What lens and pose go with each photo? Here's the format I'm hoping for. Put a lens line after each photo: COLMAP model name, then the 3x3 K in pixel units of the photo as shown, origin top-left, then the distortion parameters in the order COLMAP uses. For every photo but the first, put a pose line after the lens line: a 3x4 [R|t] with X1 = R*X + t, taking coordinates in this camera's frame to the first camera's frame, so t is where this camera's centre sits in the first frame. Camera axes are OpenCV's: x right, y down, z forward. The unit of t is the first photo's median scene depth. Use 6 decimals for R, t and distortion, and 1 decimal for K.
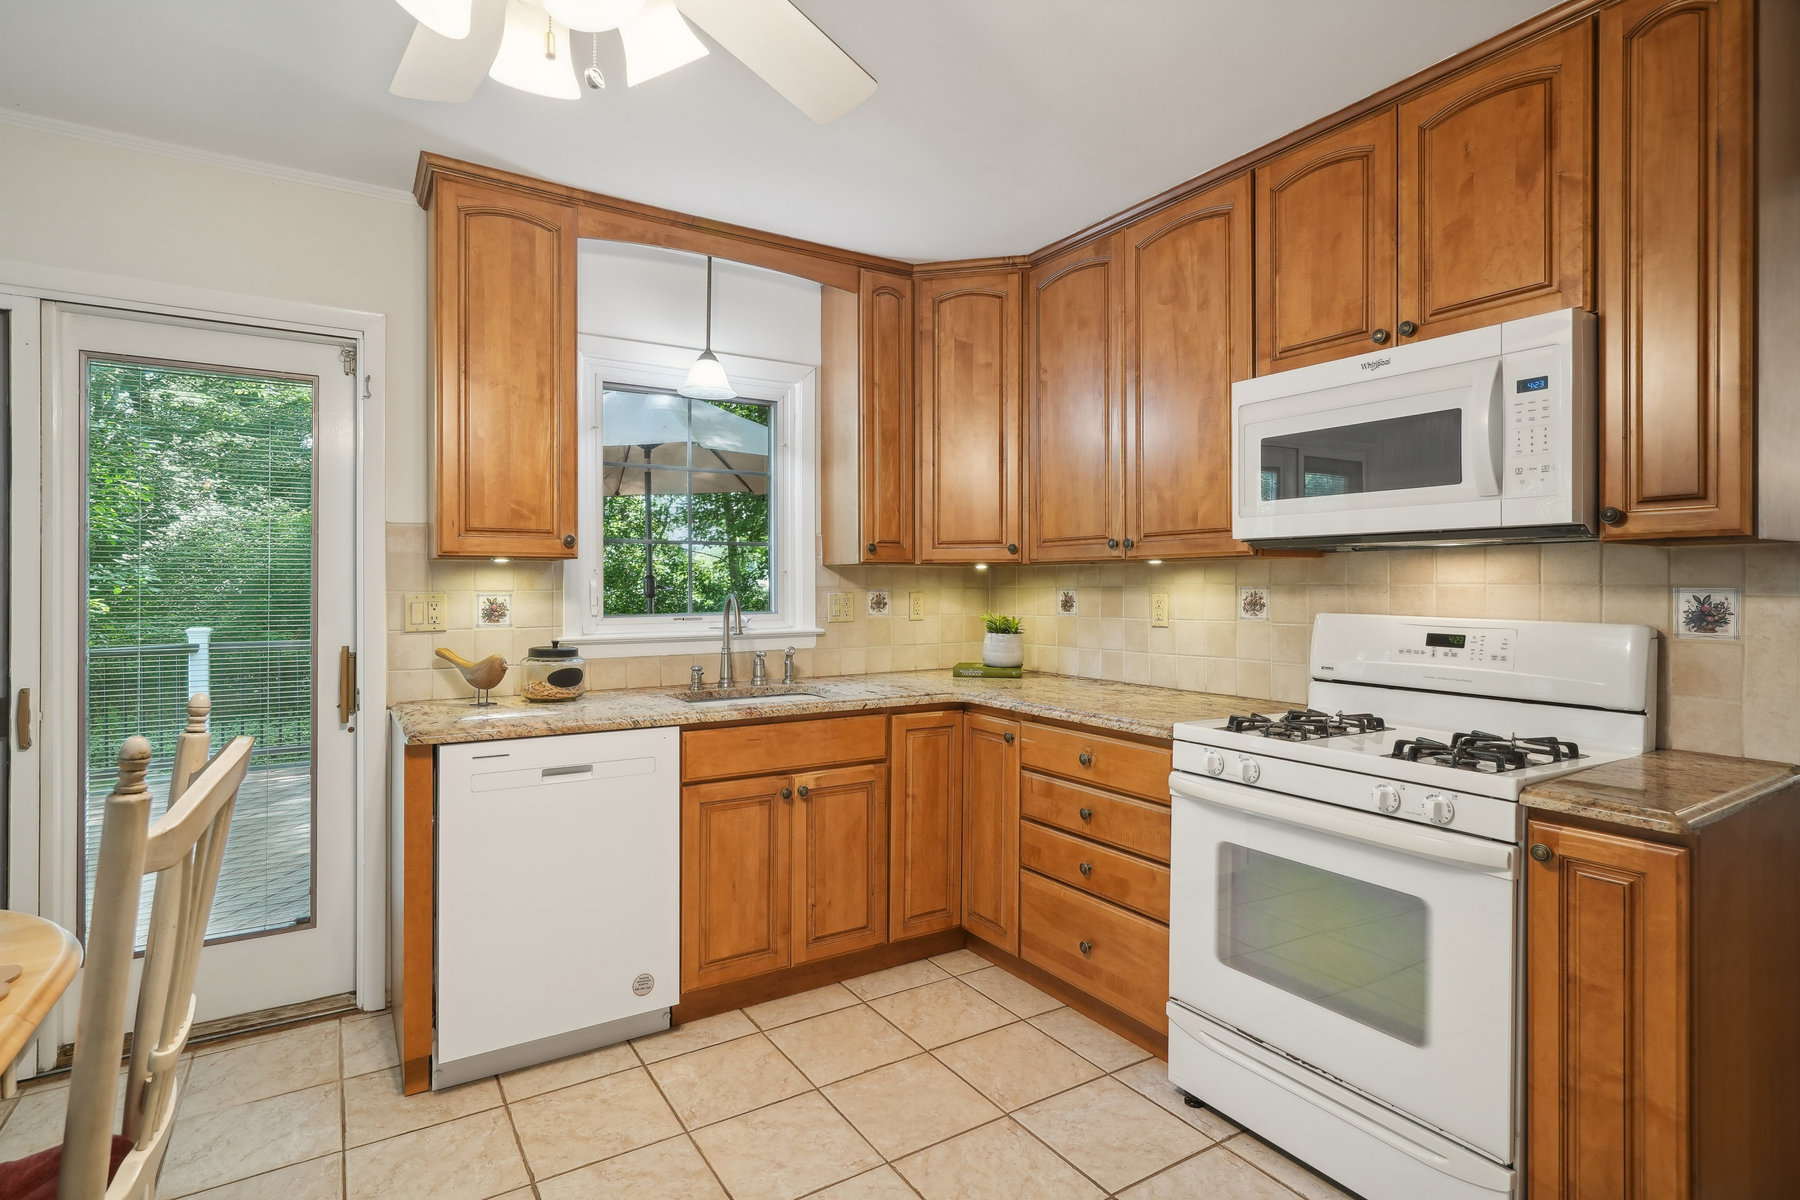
lens RADIAL K [[888.8, 0, 895.2], [0, 888.8, 588.0], [0, 0, 1]] dist [0.001432, 0.001112]
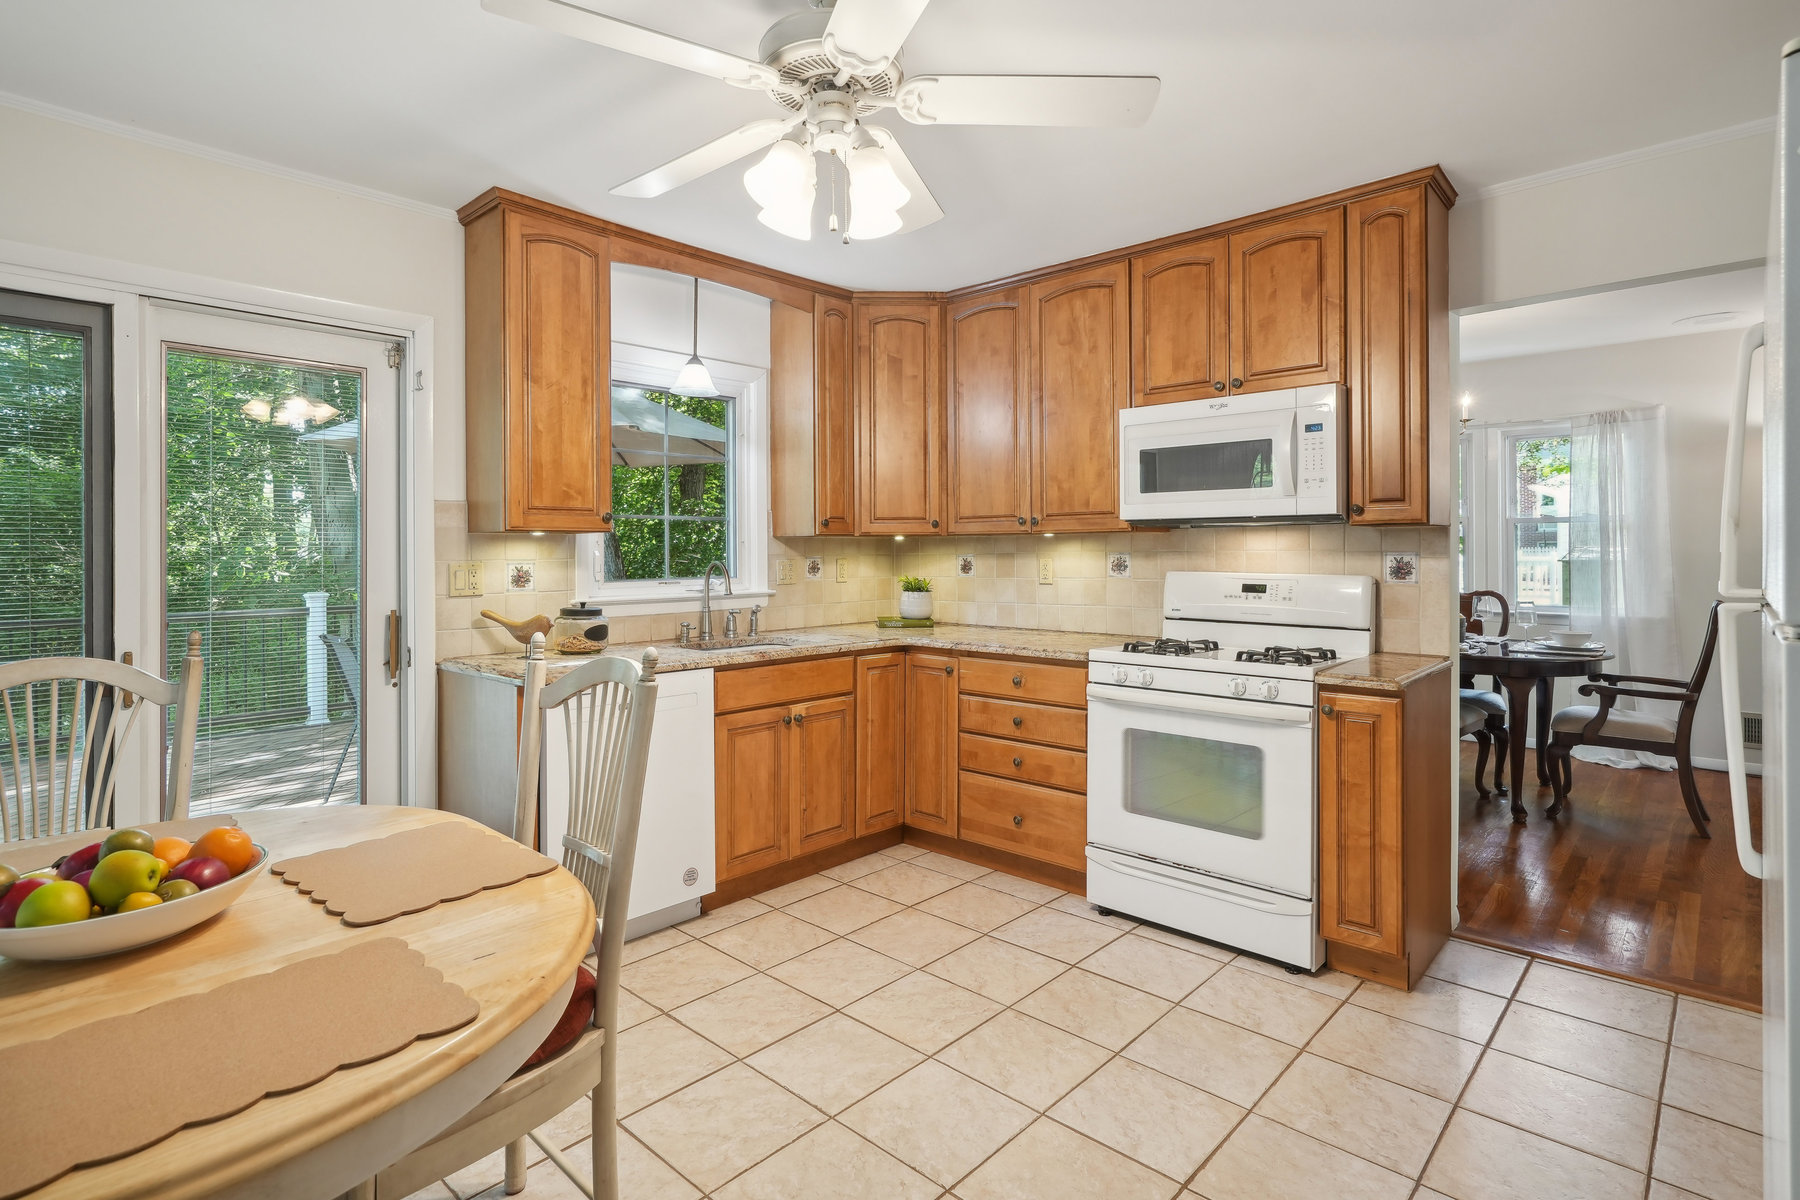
lens RADIAL K [[889.5, 0, 903.1], [0, 889.5, 553.9], [0, 0, 1]] dist [-0.001261, -0.000412]
pose [[0.966105, -0.005047, 0.258101, -0.298070], [0.005294, 0.999986, -0.000260, -0.001694], [-0.258096, 0.001618, 0.966118, -0.259989]]
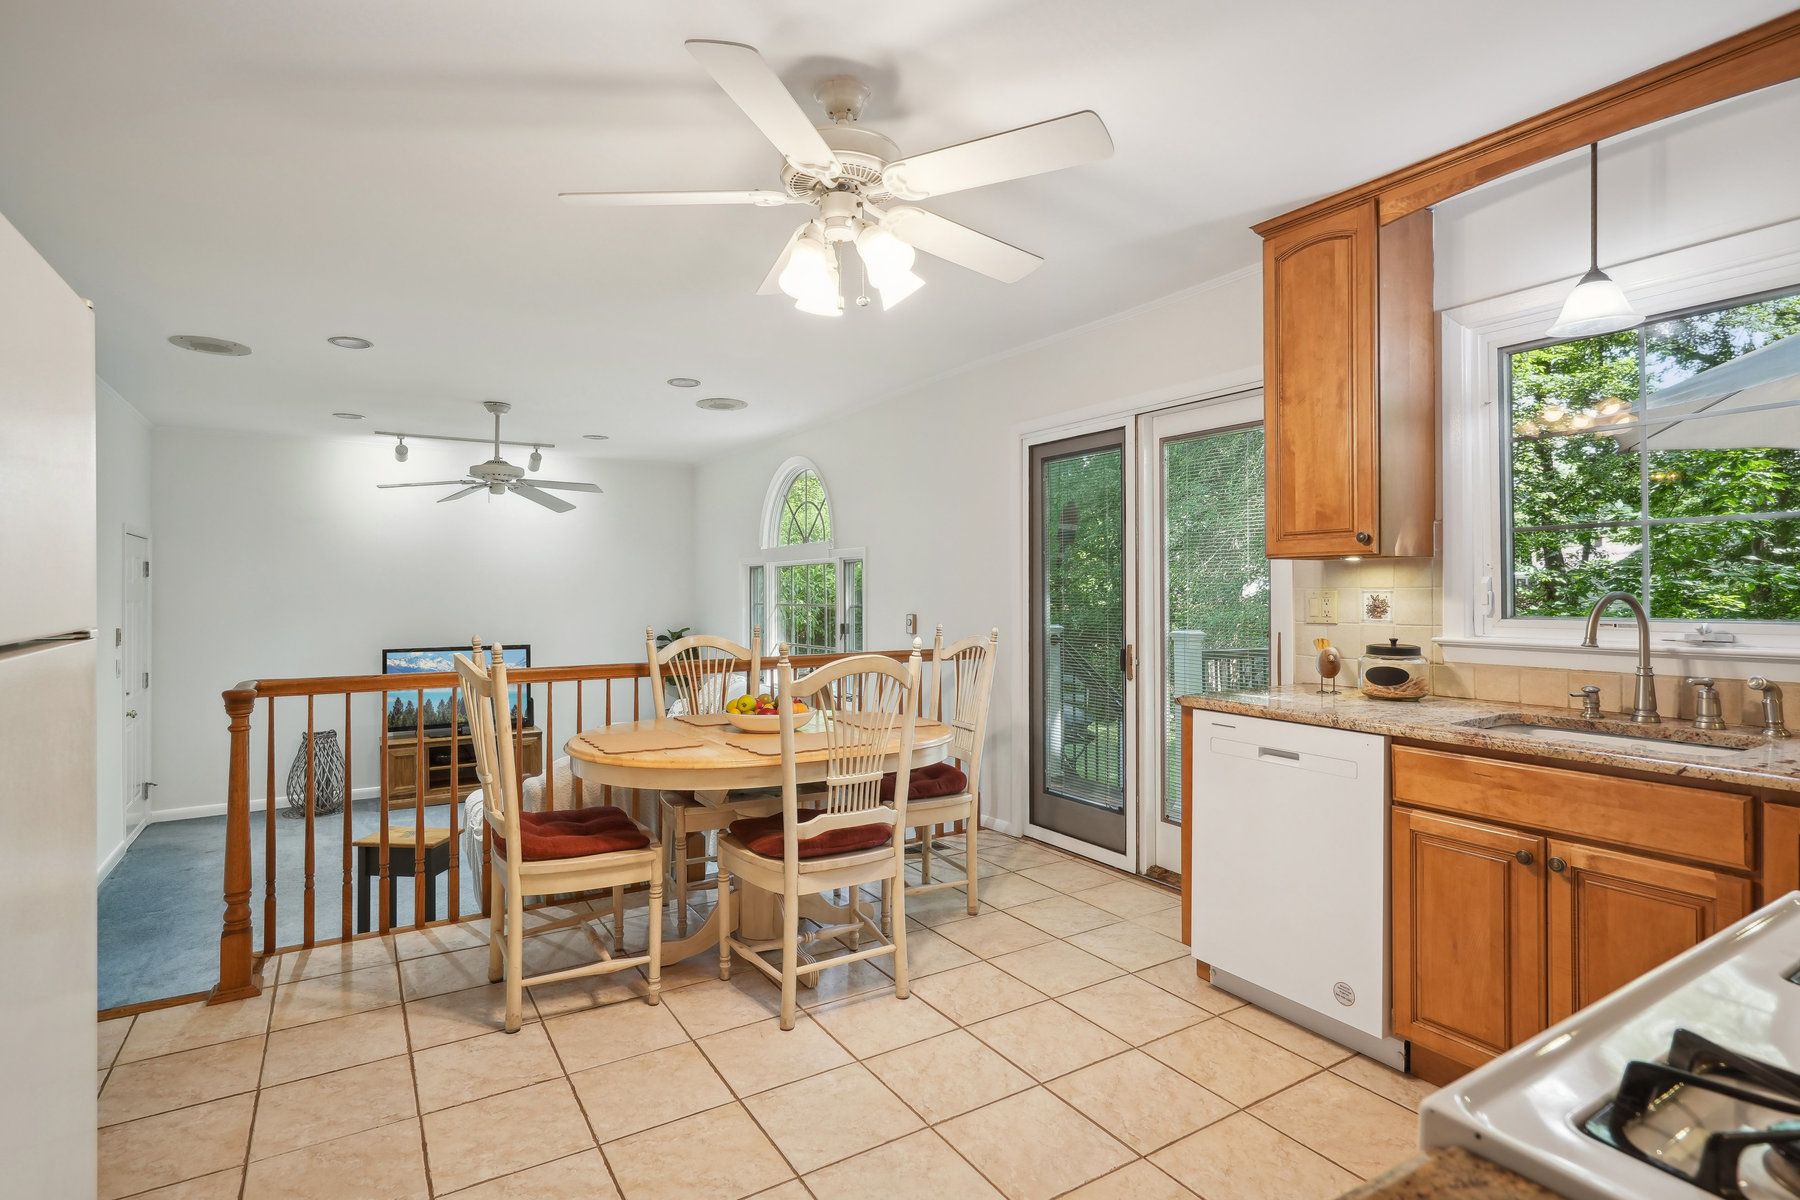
lens RADIAL K [[902.7, 0, 894.3], [0, 902.7, 583.9], [0, 0, 1]] dist [-0.001616, -0.001013]
pose [[-0.008652, -0.004279, -0.999953, 0.668671], [0.000693, 0.999991, -0.004286, 0.002860], [0.999962, -0.000730, -0.008649, 0.490761]]
